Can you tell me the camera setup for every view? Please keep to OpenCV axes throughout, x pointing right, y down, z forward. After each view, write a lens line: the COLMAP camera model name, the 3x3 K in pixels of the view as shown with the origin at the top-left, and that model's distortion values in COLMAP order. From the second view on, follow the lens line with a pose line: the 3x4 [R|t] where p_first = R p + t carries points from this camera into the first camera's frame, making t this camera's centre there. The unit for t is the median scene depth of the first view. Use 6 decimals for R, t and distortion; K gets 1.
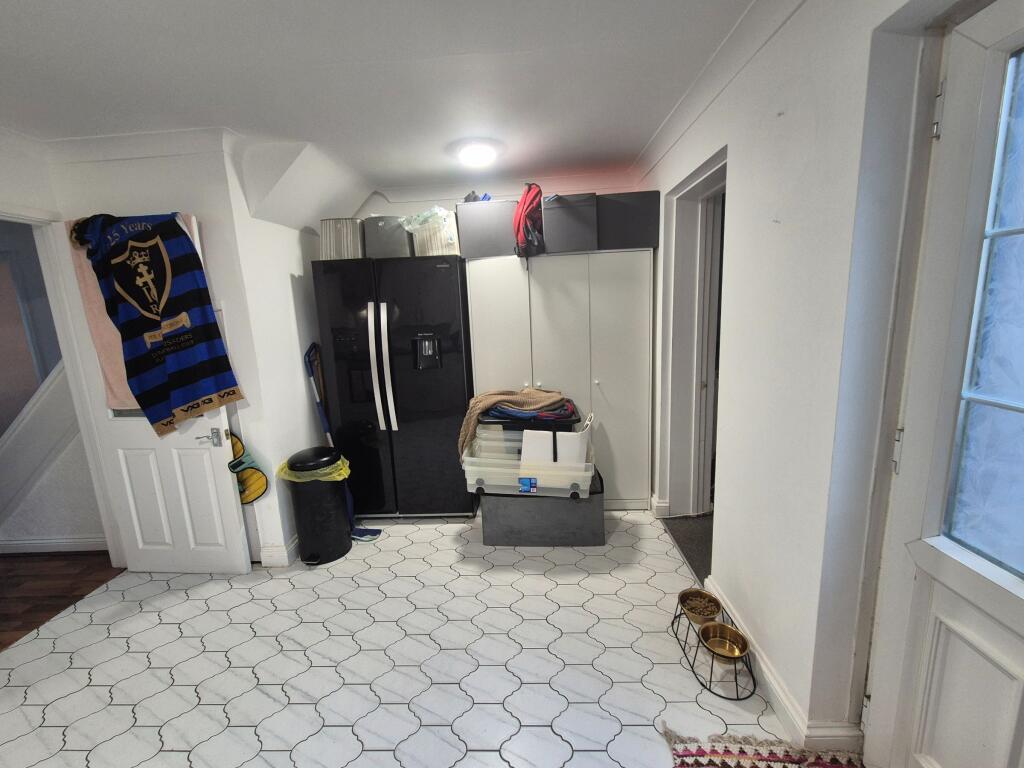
lens RADIAL K [[416.1, 0, 513.1], [0, 416.1, 380.1], [0, 0, 1]] dist [0.000443, -0.000043]
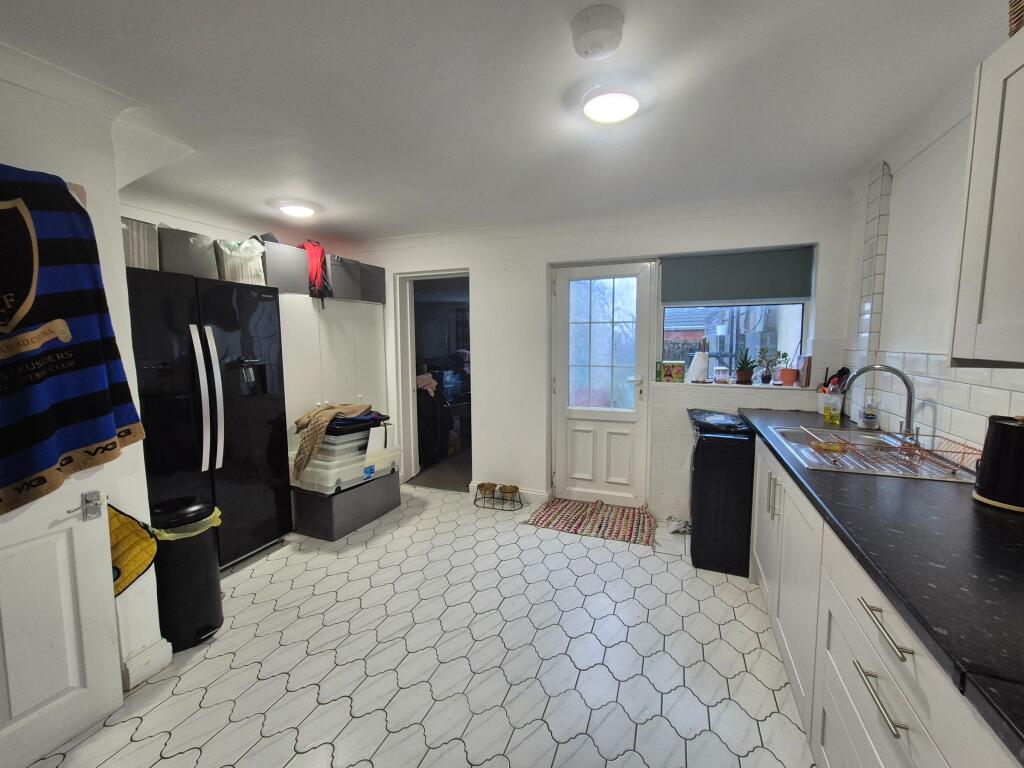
lens RADIAL K [[416.1, 0, 513.1], [0, 416.1, 380.1], [0, 0, 1]] dist [0.000443, -0.000043]
pose [[0.327685, -0.046416, 0.943646, -1.021063], [0.156031, 0.987736, -0.005598, 0.043219], [-0.931814, 0.149072, 0.330909, 0.101017]]
